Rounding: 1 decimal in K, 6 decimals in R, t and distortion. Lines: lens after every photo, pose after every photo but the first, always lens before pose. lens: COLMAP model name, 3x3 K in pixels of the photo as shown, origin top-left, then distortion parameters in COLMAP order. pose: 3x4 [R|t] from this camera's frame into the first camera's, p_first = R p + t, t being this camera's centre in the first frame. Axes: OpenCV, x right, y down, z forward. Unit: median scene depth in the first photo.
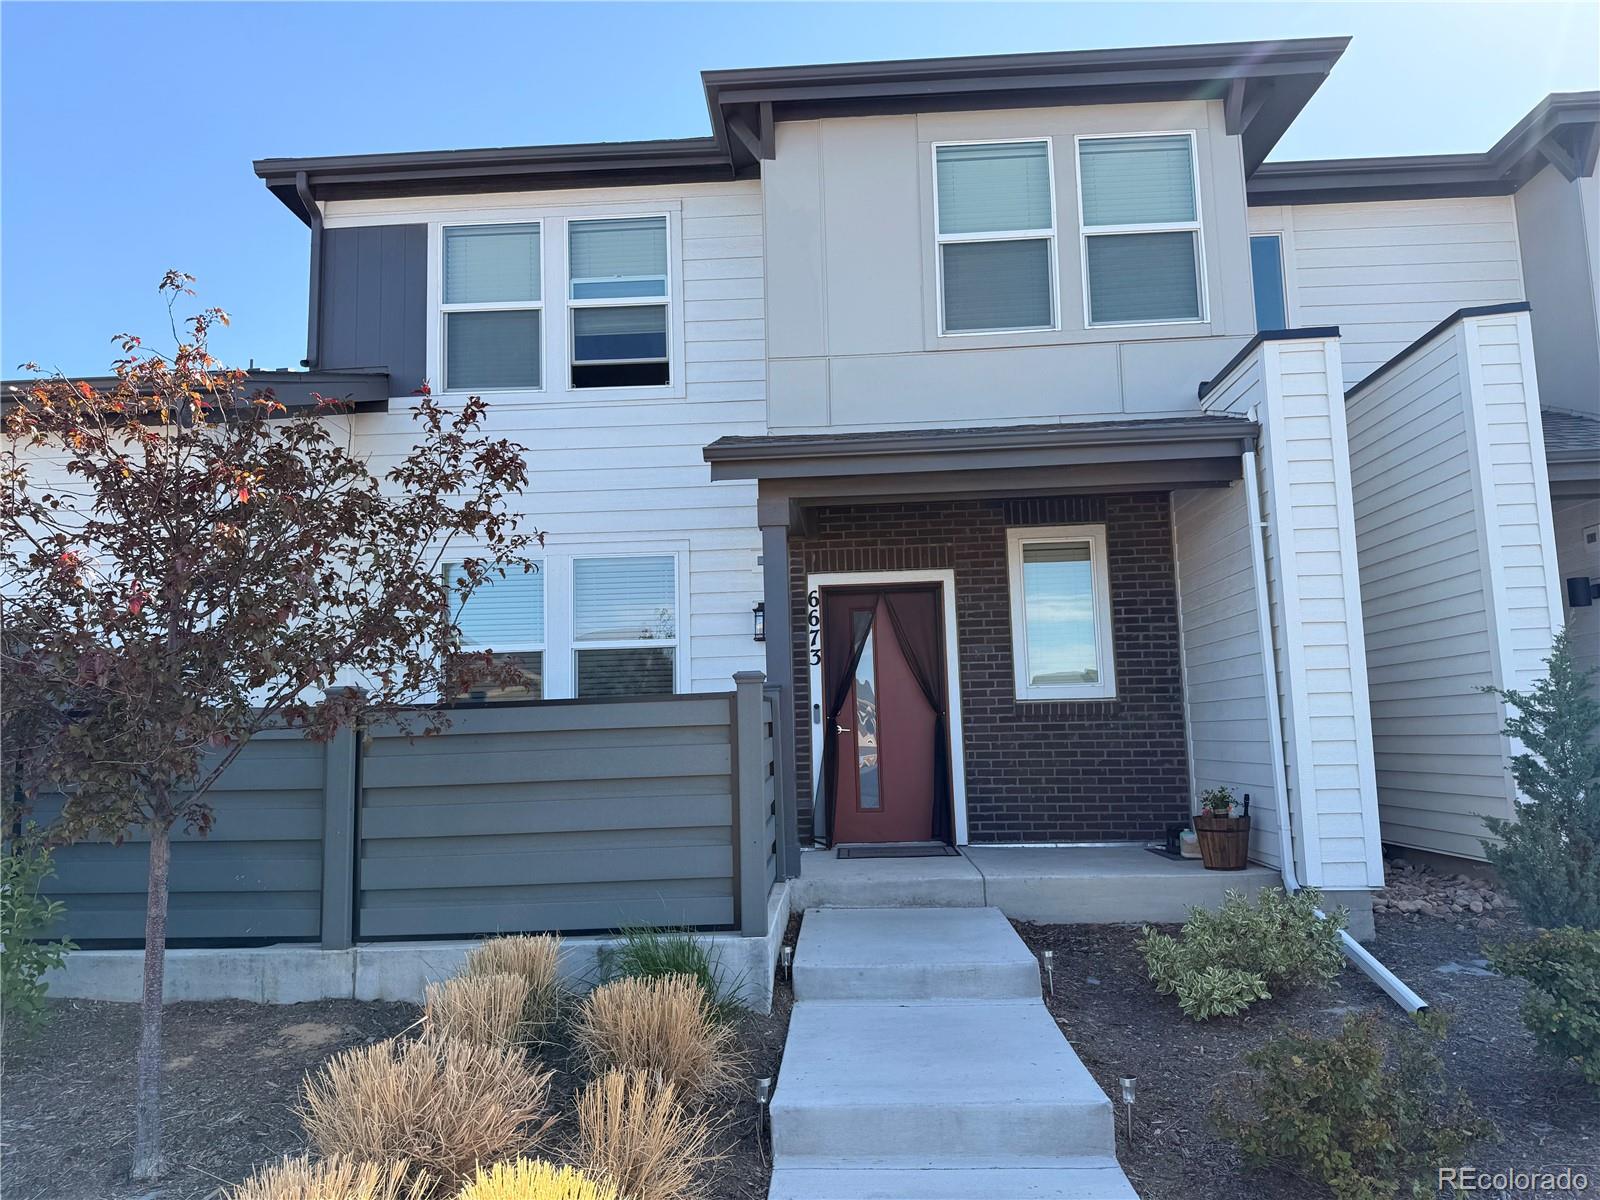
lens RADIAL K [[1113.7, 0, 810.0], [0, 1113.7, 600.9], [0, 0, 1]] dist [0.066075, -0.081062]
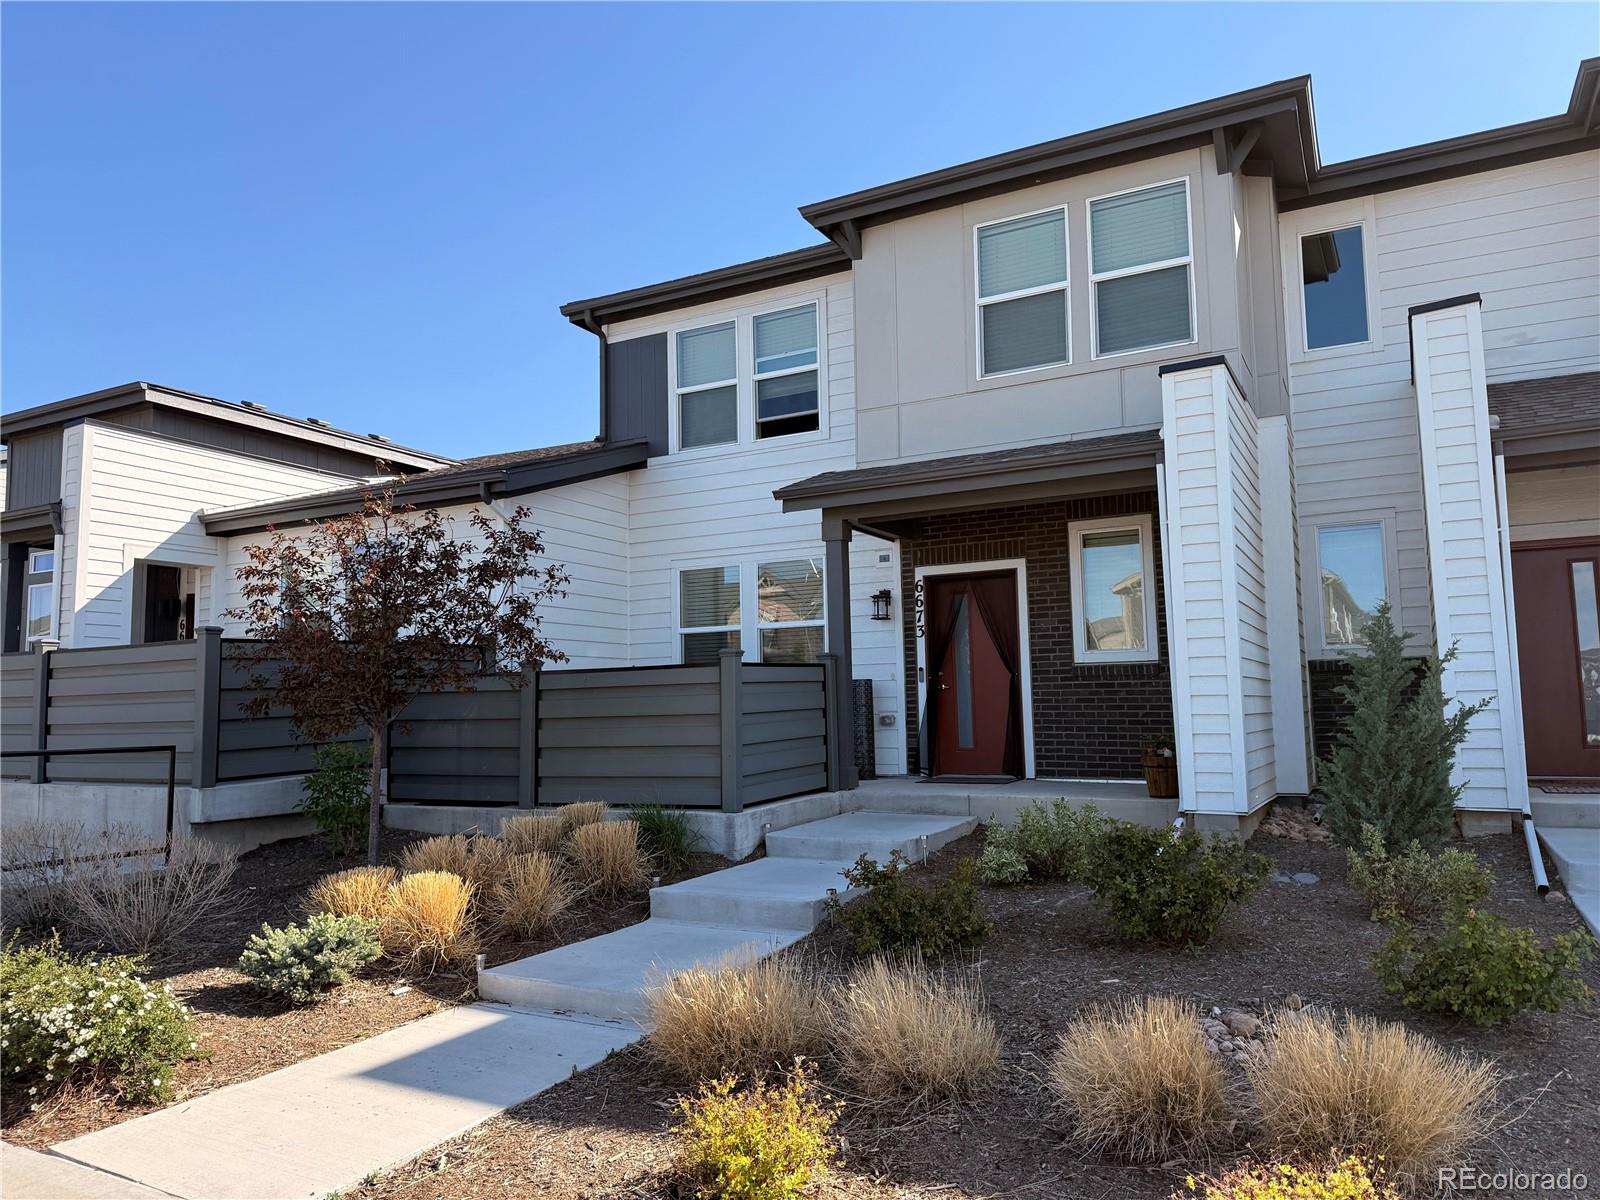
lens RADIAL K [[1113.7, 0, 808.8], [0, 1113.7, 596.4], [0, 0, 1]] dist [0.066075, -0.081062]
pose [[0.902208, -0.033479, -0.430000, 0.453939], [0.046886, 0.998687, 0.020619, -0.023469], [0.428745, -0.038764, 0.902594, -0.232030]]
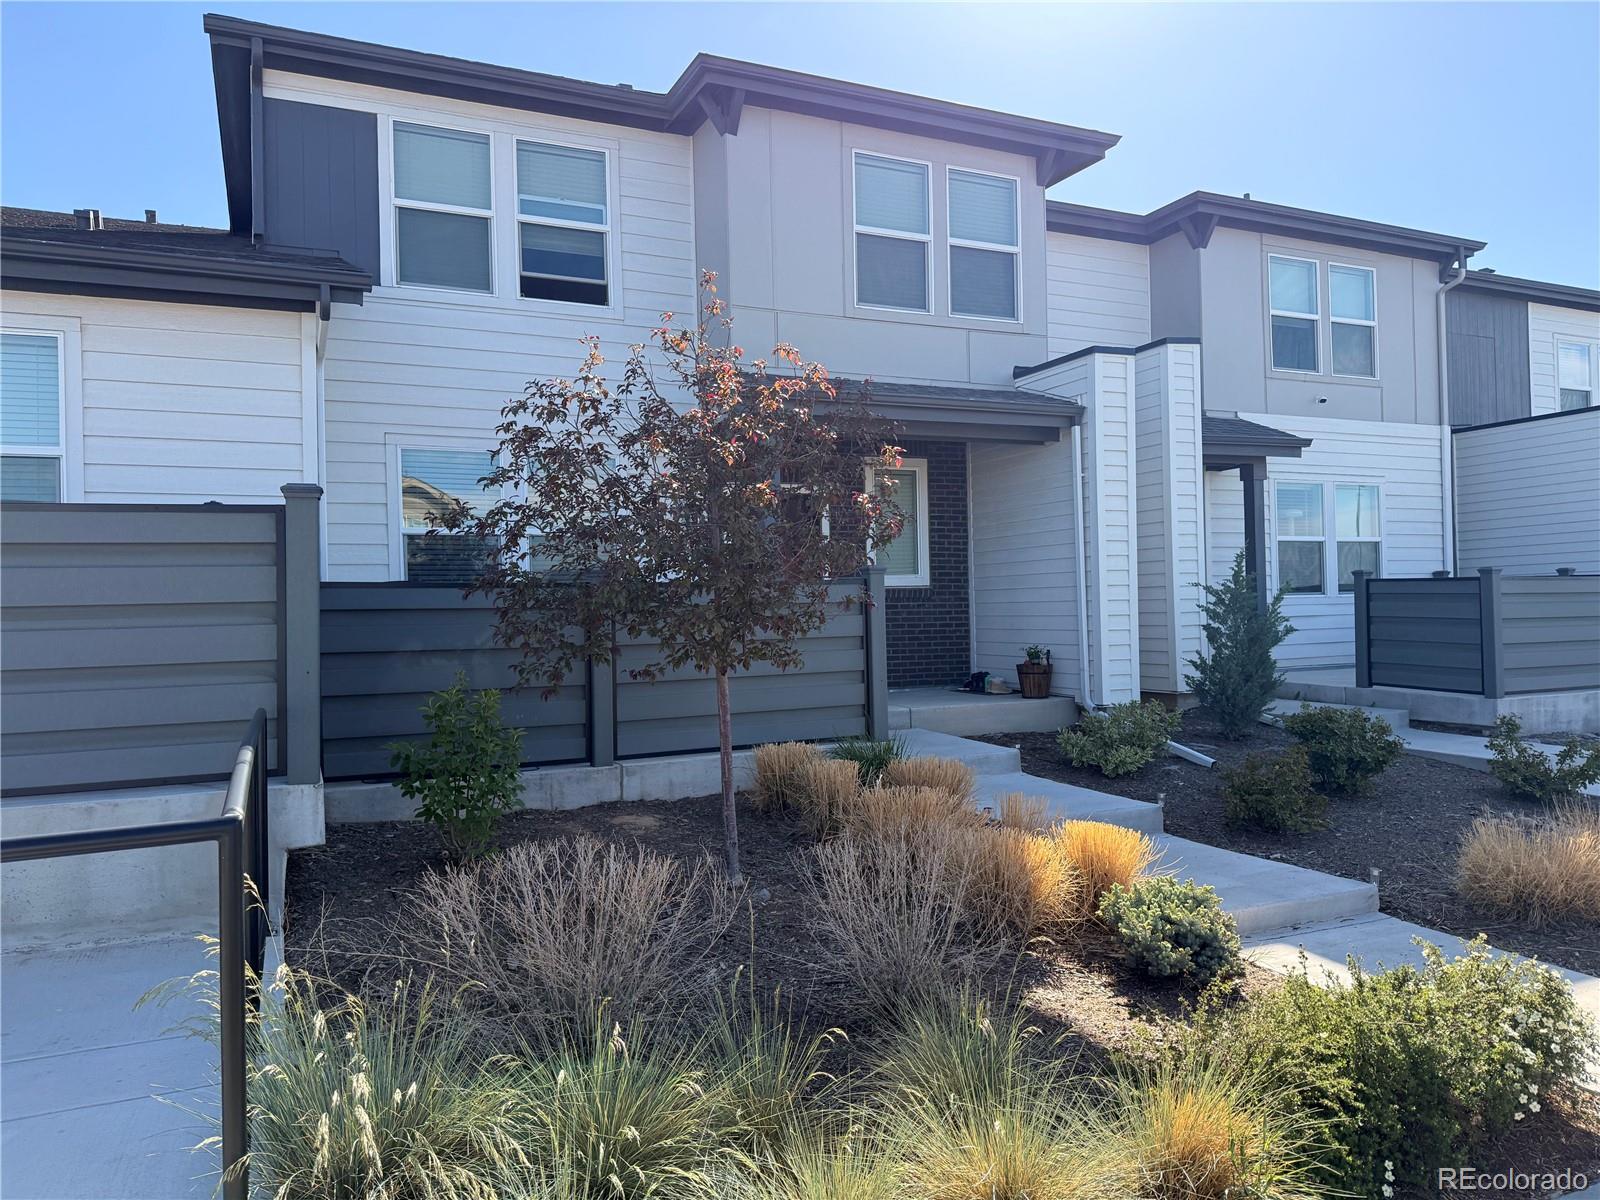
lens RADIAL K [[1113.7, 0, 810.5], [0, 1113.7, 601.5], [0, 0, 1]] dist [0.066075, -0.081062]
pose [[0.885634, 0.012003, 0.464229, -0.499037], [-0.061028, 0.994004, 0.090725, -0.010002], [-0.460356, -0.108680, 0.881057, -0.150098]]
